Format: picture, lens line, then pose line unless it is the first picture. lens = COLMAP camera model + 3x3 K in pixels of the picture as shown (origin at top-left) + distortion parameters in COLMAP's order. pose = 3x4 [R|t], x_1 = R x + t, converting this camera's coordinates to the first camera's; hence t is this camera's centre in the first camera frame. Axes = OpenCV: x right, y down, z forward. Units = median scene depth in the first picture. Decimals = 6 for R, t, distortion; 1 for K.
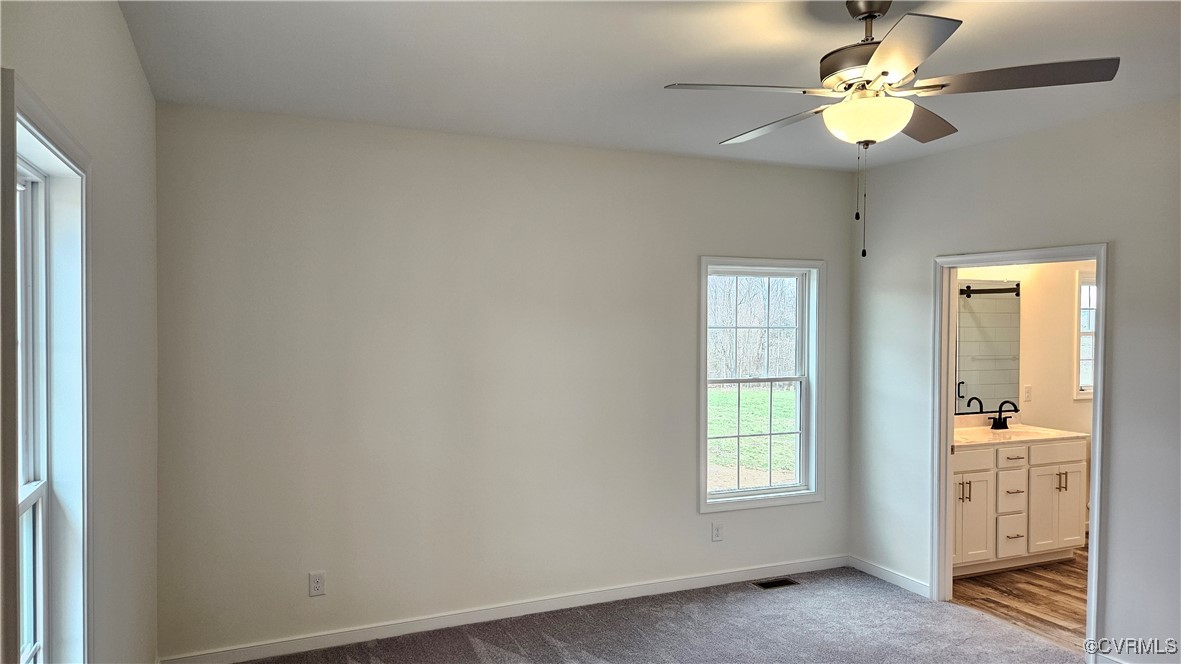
lens RADIAL K [[785.6, 0, 590.5], [0, 785.6, 332.0], [0, 0, 1]] dist [0.050881, 0.000884]
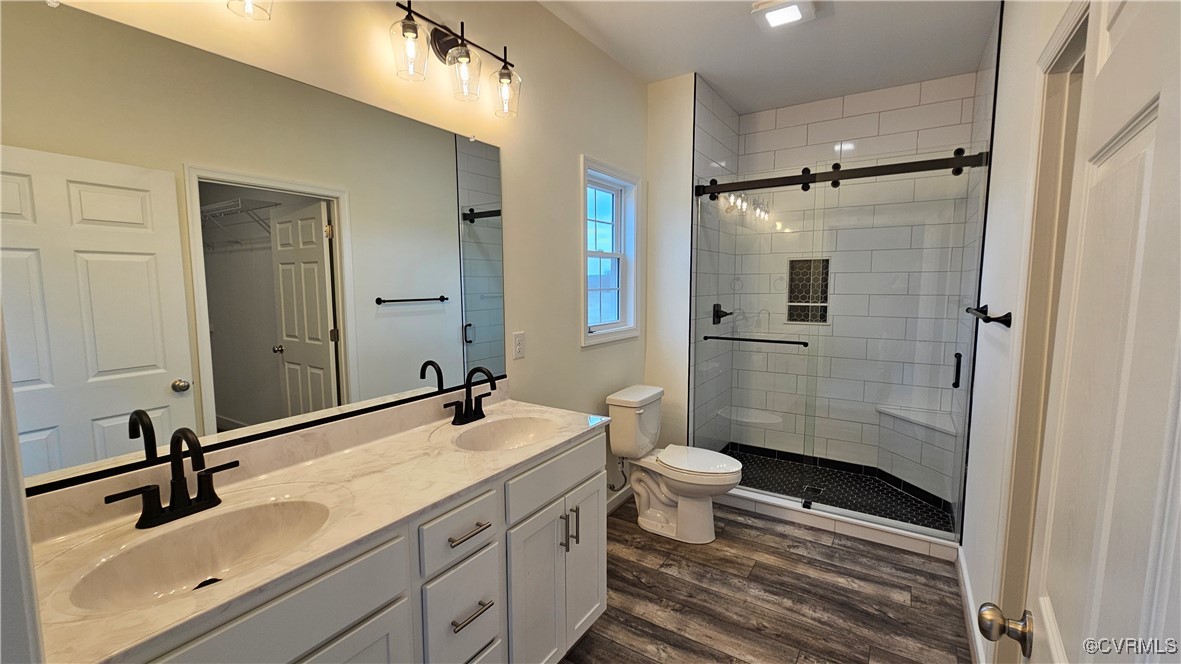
lens RADIAL K [[484.6, 0, 590.5], [0, 484.6, 332.0], [0, 0, 1]] dist [-0.000561, -0.000123]
pose [[0.835589, -0.064347, 0.545573, 0.480150], [0.016347, 0.995589, 0.092388, 0.041857], [-0.549111, -0.068280, 0.832955, 0.813655]]
